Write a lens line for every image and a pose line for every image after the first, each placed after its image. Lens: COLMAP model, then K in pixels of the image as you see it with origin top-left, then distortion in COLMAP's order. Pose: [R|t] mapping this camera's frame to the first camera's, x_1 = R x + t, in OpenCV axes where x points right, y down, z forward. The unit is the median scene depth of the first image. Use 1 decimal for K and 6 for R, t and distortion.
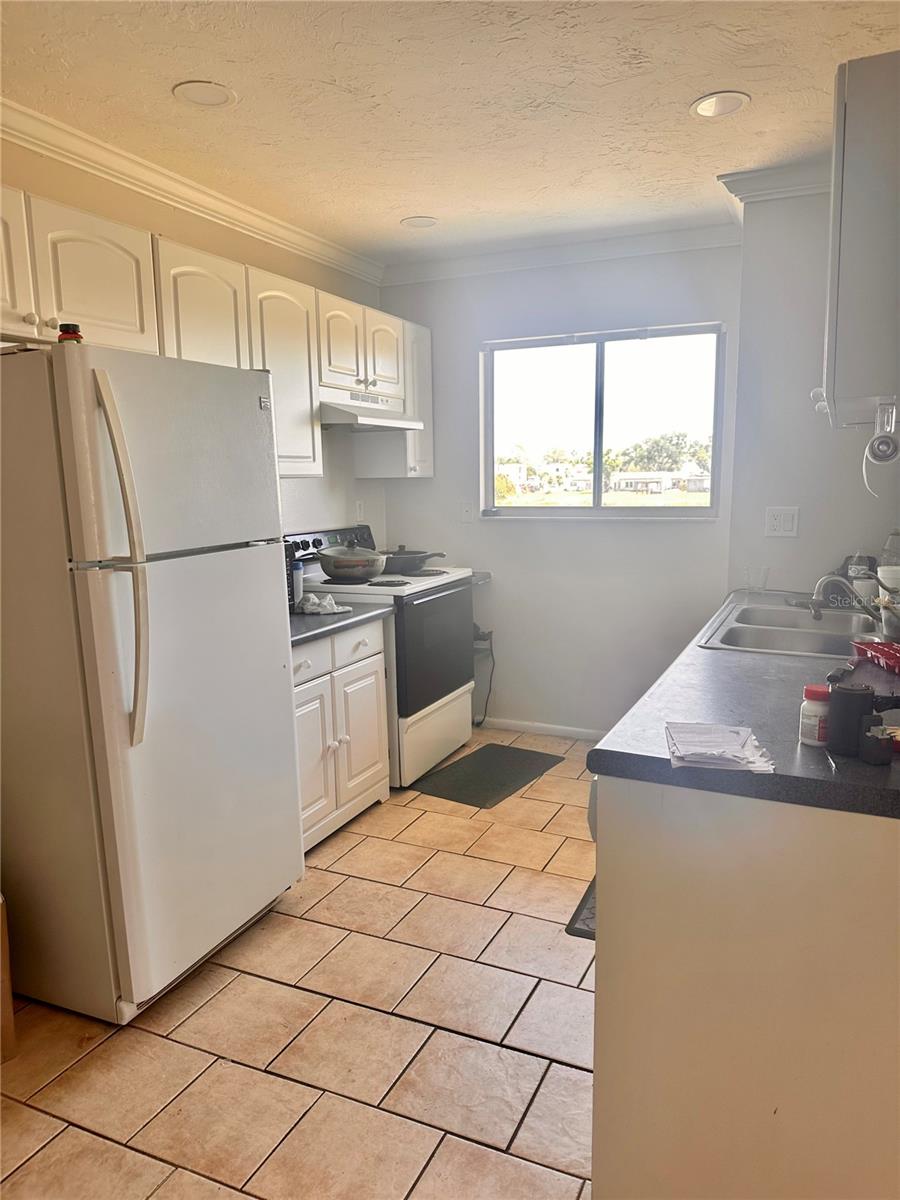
lens RADIAL K [[838.5, 0, 448.2], [0, 838.5, 603.6], [0, 0, 1]] dist [0.039264, -0.036806]
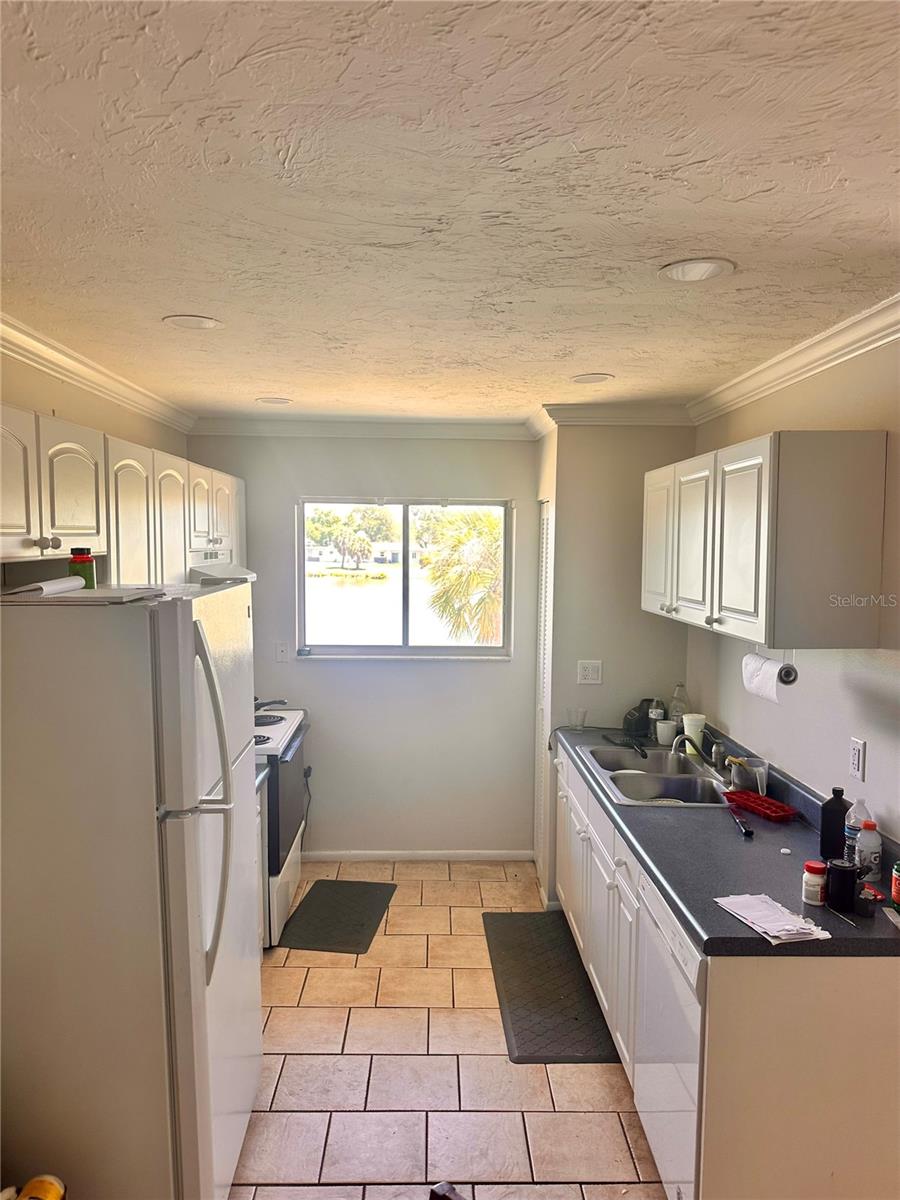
lens RADIAL K [[838.5, 0, 449.8], [0, 838.5, 598.9], [0, 0, 1]] dist [0.039264, -0.036806]
pose [[0.898301, -0.008715, 0.439294, -0.310491], [0.046087, 0.996157, -0.074481, -0.112107], [-0.436956, 0.087152, 0.895251, -0.033114]]
